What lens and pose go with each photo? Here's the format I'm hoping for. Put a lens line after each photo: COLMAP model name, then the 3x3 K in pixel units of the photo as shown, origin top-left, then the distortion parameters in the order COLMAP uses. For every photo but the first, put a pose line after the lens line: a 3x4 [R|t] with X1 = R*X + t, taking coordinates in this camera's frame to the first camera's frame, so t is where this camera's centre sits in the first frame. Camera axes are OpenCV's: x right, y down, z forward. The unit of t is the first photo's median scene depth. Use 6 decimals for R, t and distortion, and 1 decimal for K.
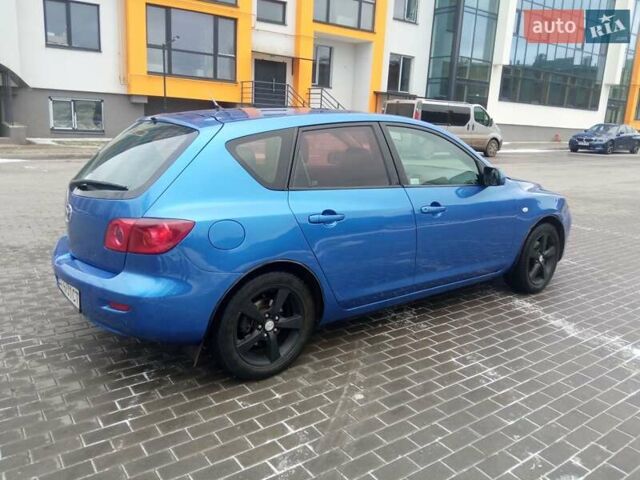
lens RADIAL K [[516.7, 0, 321.4], [0, 516.7, 237.8], [0, 0, 1]] dist [0.070503, -0.113368]
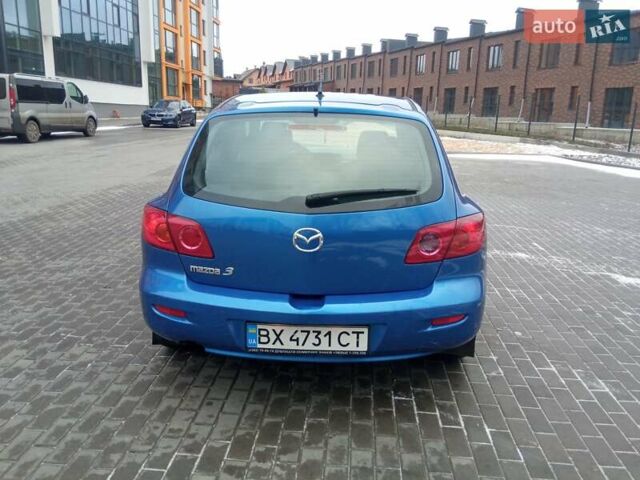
lens RADIAL K [[516.7, 0, 322.6], [0, 516.7, 237.3], [0, 0, 1]] dist [0.070503, -0.113368]
pose [[0.638039, -0.208683, 0.741187, -0.734317], [0.175559, 0.976647, 0.123850, -0.100096], [-0.749724, 0.051101, 0.659775, 0.354226]]
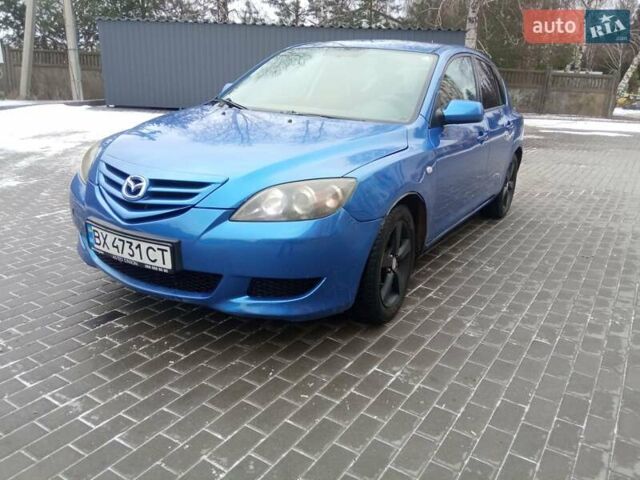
lens RADIAL K [[516.7, 0, 321.3], [0, 516.7, 238.9], [0, 0, 1]] dist [0.070503, -0.113368]
pose [[-0.925203, 0.037994, -0.377565, 0.526309], [-0.163086, 0.858589, 0.486033, -0.371985], [0.342640, 0.511255, -0.788173, 1.887406]]
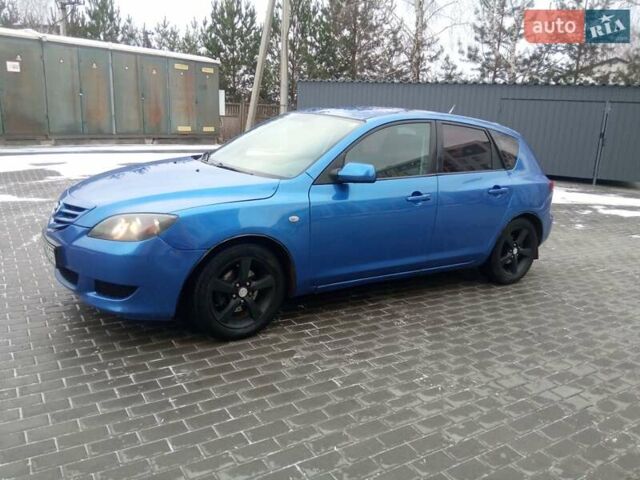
lens RADIAL K [[516.7, 0, 321.3], [0, 516.7, 238.4], [0, 0, 1]] dist [0.070503, -0.113368]
pose [[-0.993389, -0.108900, 0.036310, 0.057991], [-0.080383, 0.885708, 0.457231, -0.482100], [-0.081953, 0.451290, -0.888606, 2.068904]]
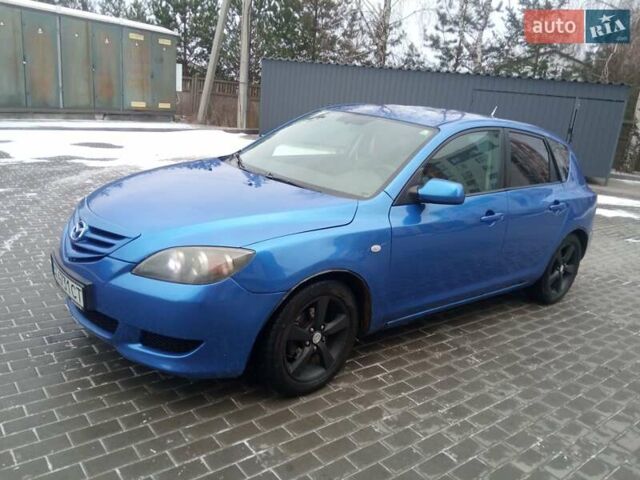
lens RADIAL K [[516.7, 0, 323.0], [0, 516.7, 234.2], [0, 0, 1]] dist [0.070503, -0.113368]
pose [[-0.988354, -0.124195, -0.087934, 0.260913], [-0.151142, 0.868325, 0.472405, -0.461723], [0.017685, 0.480194, -0.876984, 1.925559]]
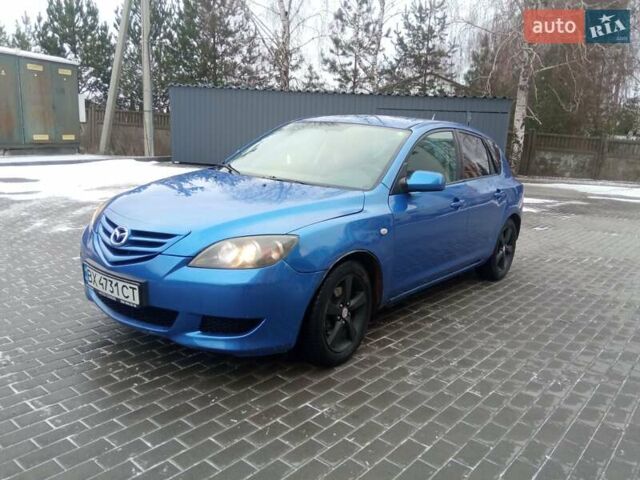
lens RADIAL K [[516.7, 0, 321.8], [0, 516.7, 237.3], [0, 0, 1]] dist [0.070503, -0.113368]
pose [[-0.963032, -0.042672, -0.265987, 0.426841], [-0.152552, 0.900185, 0.407915, -0.433305], [0.222031, 0.433412, -0.873416, 2.007104]]
